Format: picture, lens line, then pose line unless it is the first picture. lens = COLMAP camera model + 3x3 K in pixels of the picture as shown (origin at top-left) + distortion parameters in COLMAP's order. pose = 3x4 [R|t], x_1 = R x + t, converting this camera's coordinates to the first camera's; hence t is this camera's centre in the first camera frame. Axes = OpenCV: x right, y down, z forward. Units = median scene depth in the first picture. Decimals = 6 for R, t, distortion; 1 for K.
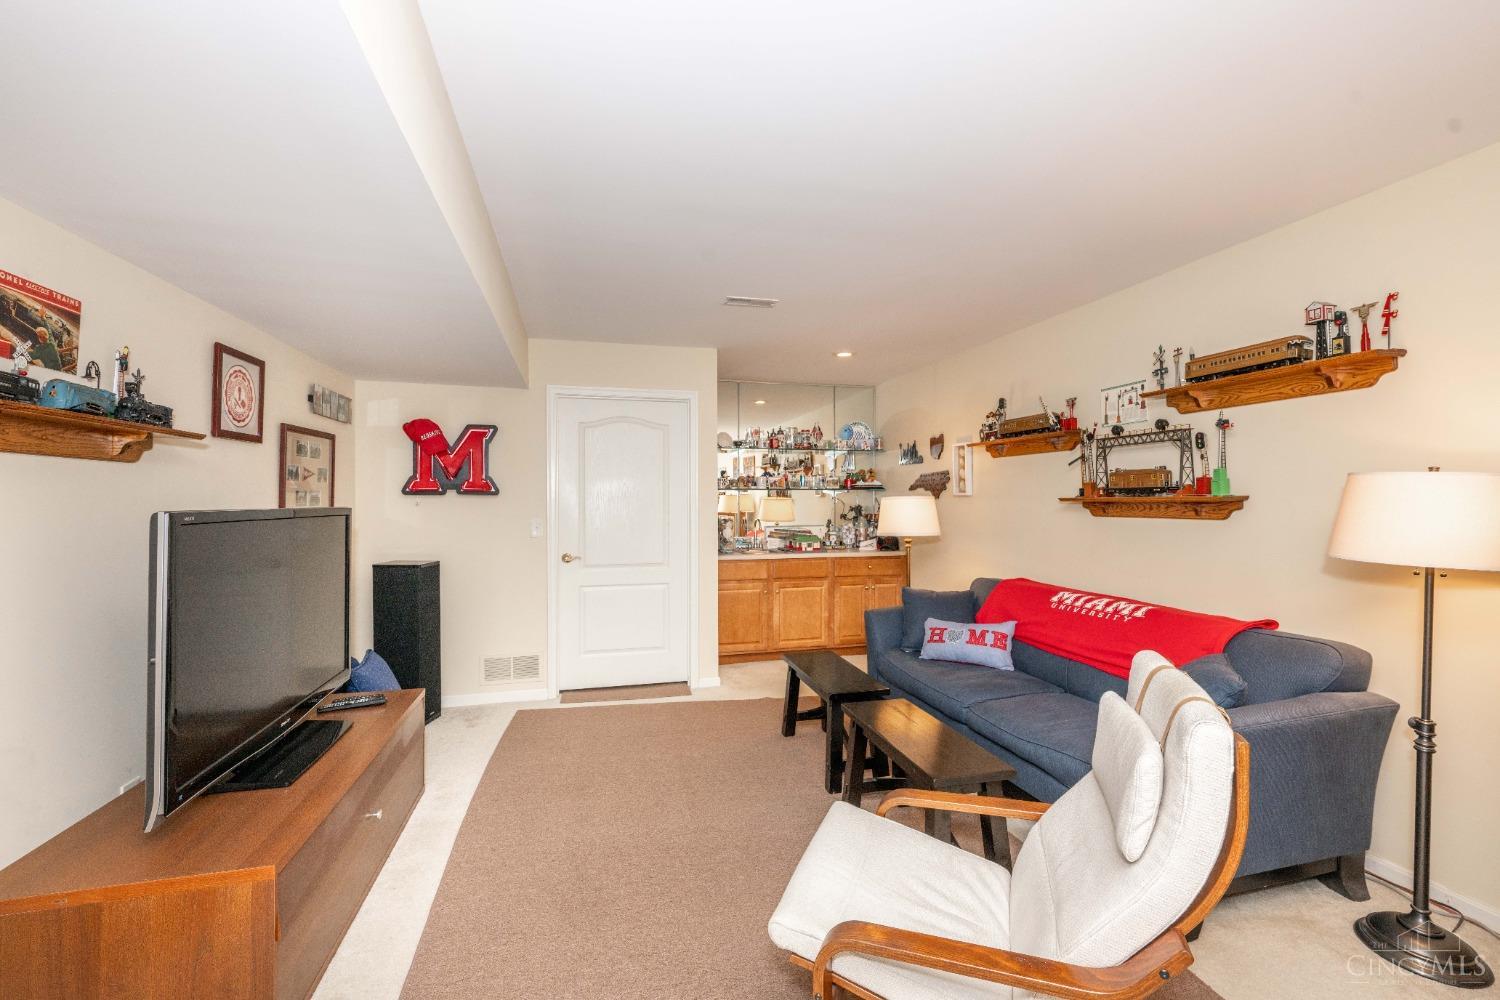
lens RADIAL K [[624.6, 0, 751.7], [0, 624.6, 496.6], [0, 0, 1]] dist [0.006888, 0.000288]
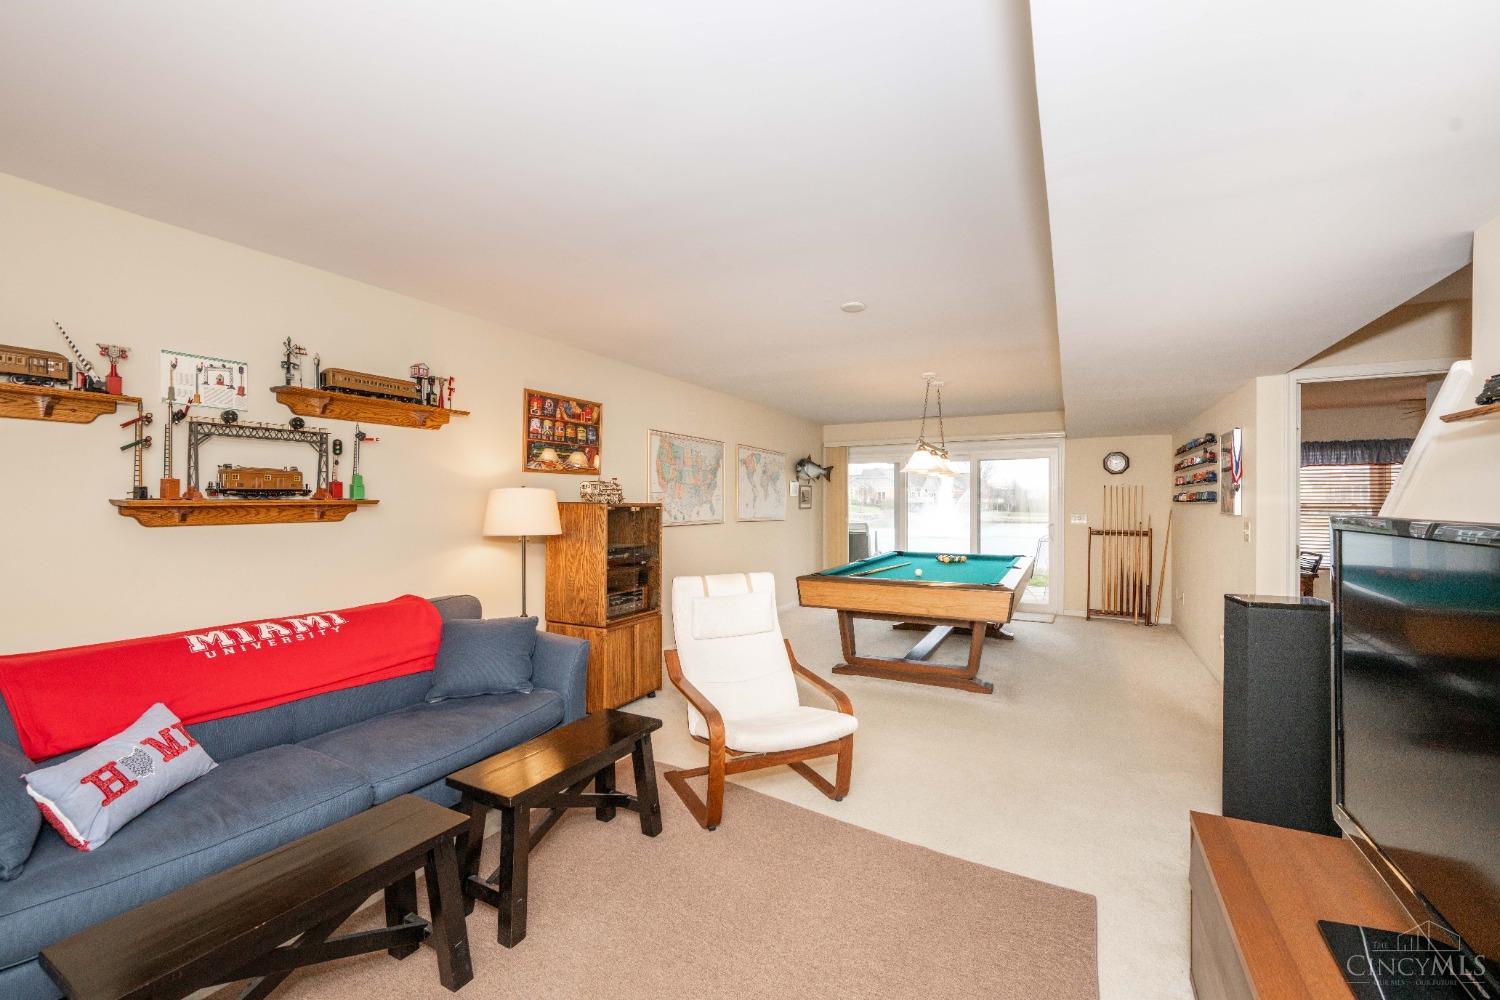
lens RADIAL K [[624.6, 0, 747.5], [0, 624.6, 504.7], [0, 0, 1]] dist [0.006888, 0.000288]
pose [[-0.734679, -0.001926, 0.678412, -0.488243], [0.000125, 0.999996, 0.002975, 0.004596], [-0.678414, 0.002270, -0.734676, 1.249846]]
